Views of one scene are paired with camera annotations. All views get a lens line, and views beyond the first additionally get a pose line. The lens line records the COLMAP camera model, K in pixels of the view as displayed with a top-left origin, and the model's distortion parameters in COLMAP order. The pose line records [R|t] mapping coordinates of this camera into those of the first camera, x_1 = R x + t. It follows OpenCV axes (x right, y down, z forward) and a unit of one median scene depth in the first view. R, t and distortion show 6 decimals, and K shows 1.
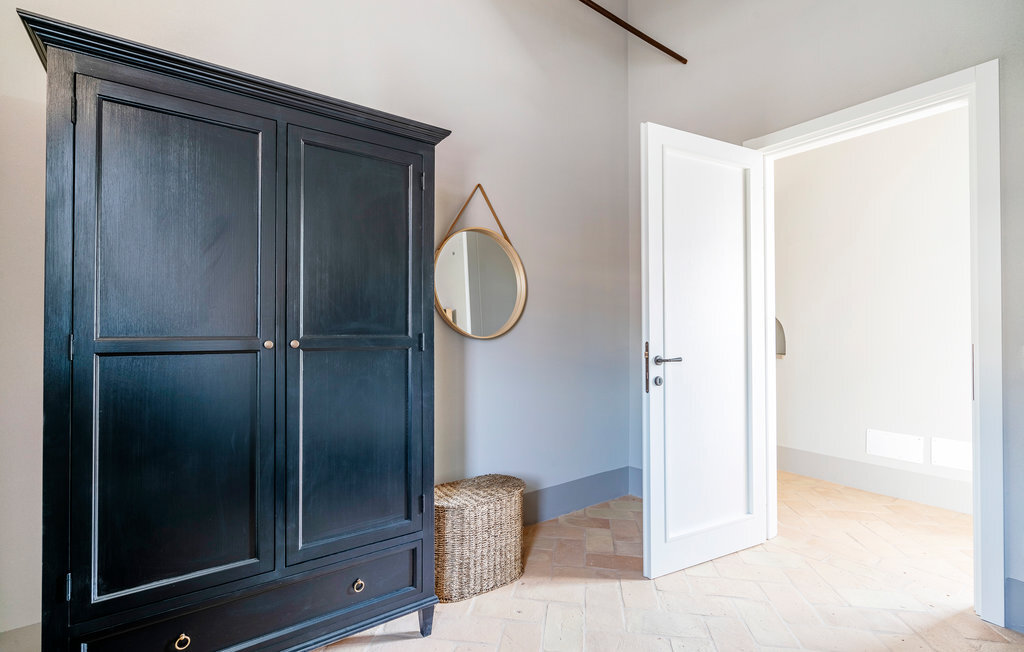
lens RADIAL K [[466.6, 0, 513.1], [0, 466.6, 328.2], [0, 0, 1]] dist [-0.009670, 0.003987]
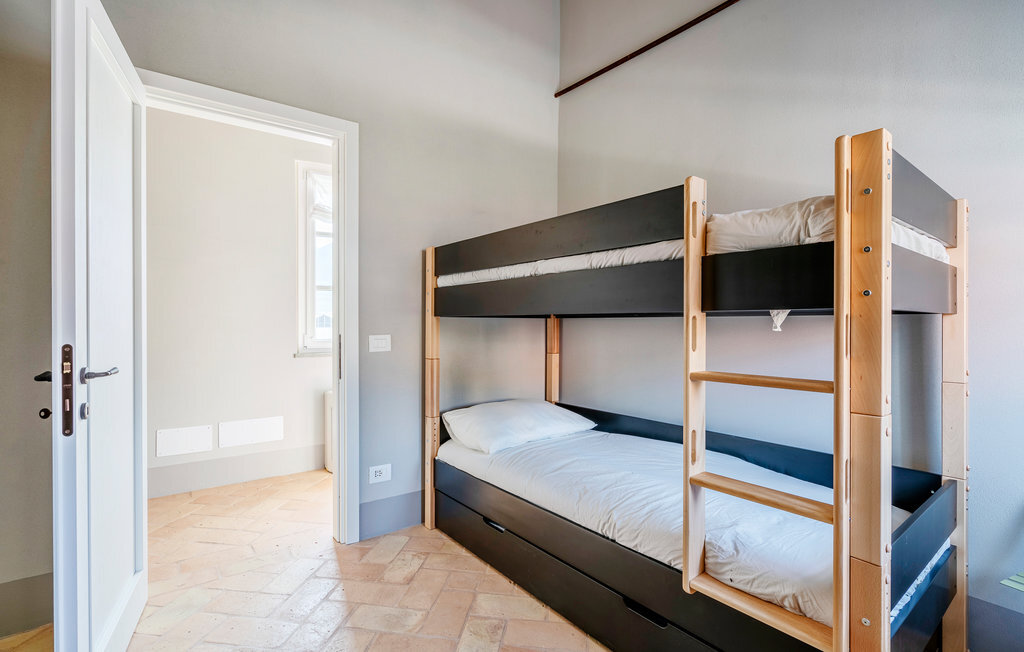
lens RADIAL K [[466.6, 0, 512.3], [0, 466.6, 324.9], [0, 0, 1]] dist [-0.009670, 0.003987]
pose [[0.001326, -0.000742, 0.999999, -0.263156], [-0.005301, 0.999986, 0.000750, 0.003268], [-0.999985, -0.005302, 0.001322, 0.468410]]
